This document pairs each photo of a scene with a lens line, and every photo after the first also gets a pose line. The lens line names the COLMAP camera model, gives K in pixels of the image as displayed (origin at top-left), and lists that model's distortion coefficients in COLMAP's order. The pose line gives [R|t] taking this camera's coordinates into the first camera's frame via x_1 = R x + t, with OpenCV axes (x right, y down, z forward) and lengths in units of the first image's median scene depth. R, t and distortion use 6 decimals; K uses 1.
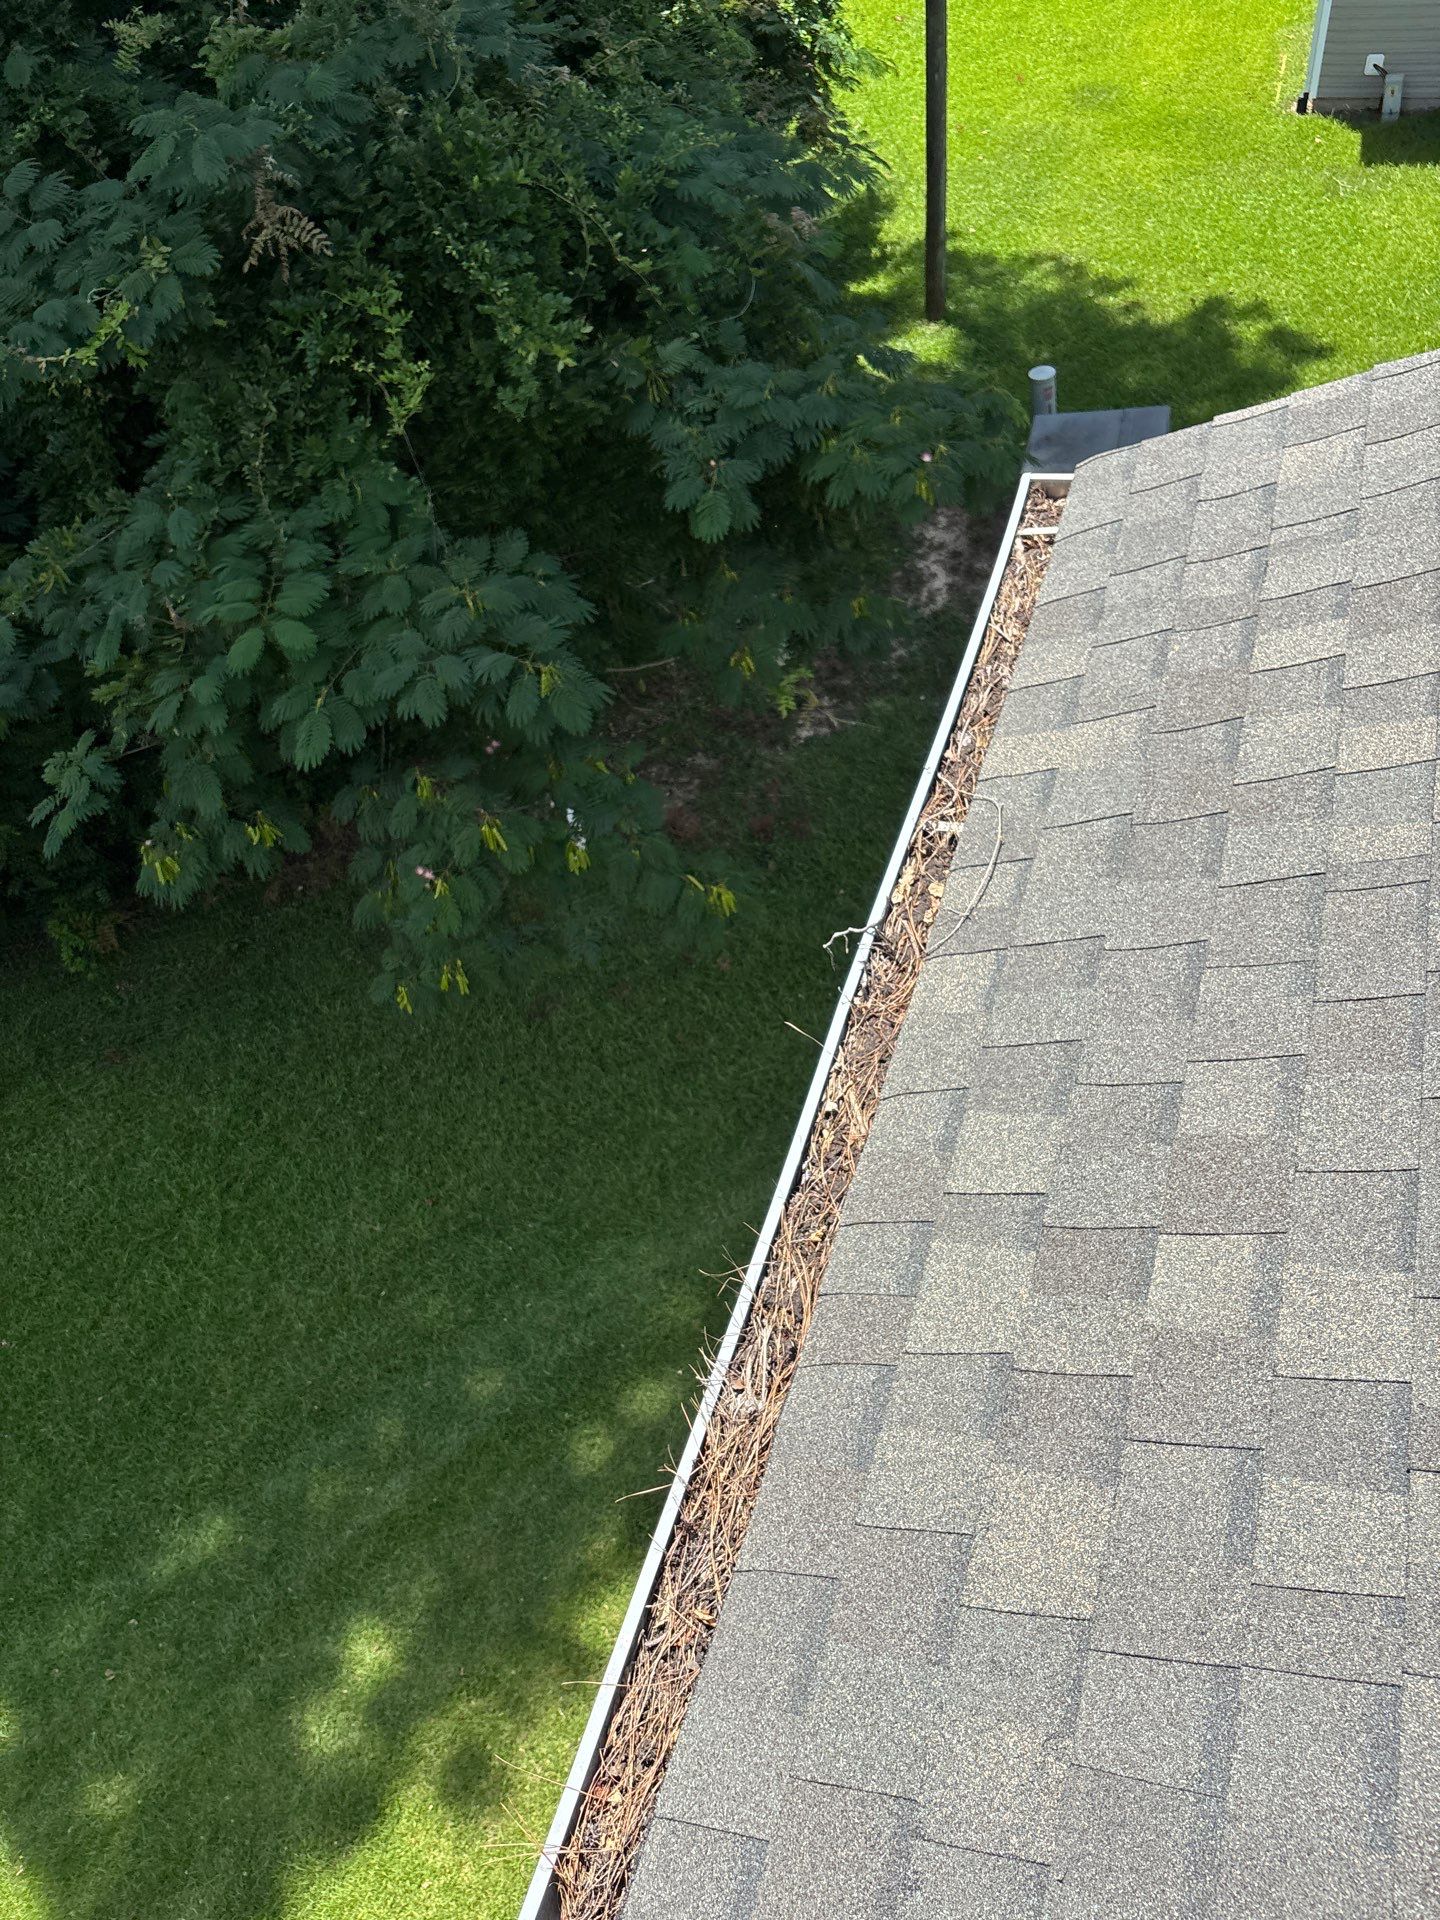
lens RADIAL K [[1478.4, 0, 692.1], [0, 1478.4, 964.2], [0, 0, 1]] dist [0.044370, -0.051930]
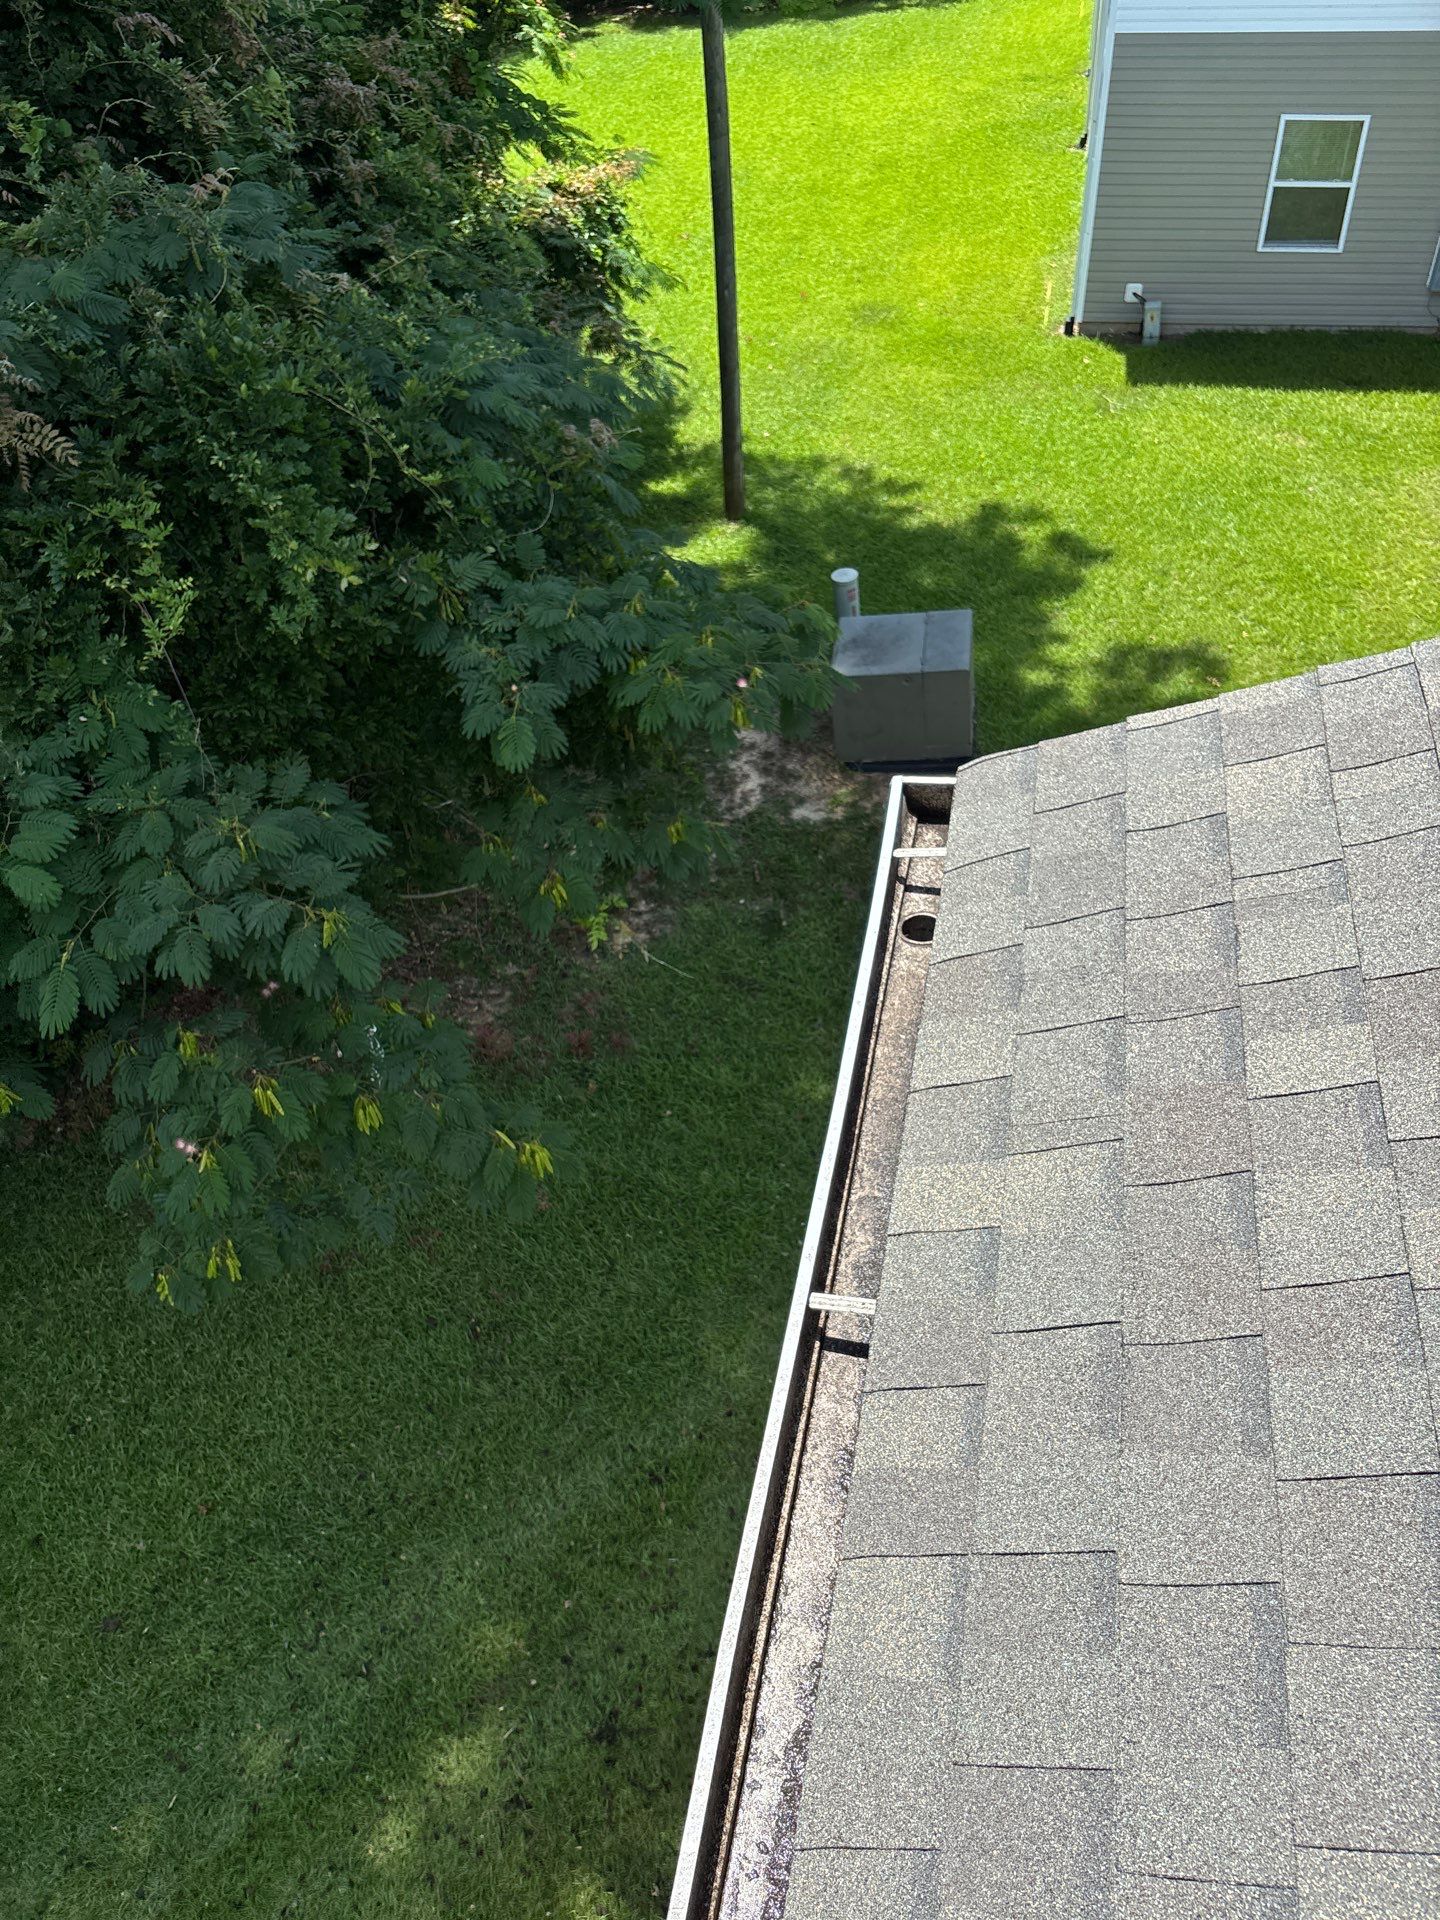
lens RADIAL K [[1478.4, 0, 692.1], [0, 1478.4, 964.2], [0, 0, 1]] dist [0.044370, -0.051930]
pose [[0.991756, -0.024933, 0.125693, 0.003333], [0.038333, 0.993697, -0.105346, -0.060640], [-0.122274, 0.109296, 0.986460, 0.092737]]
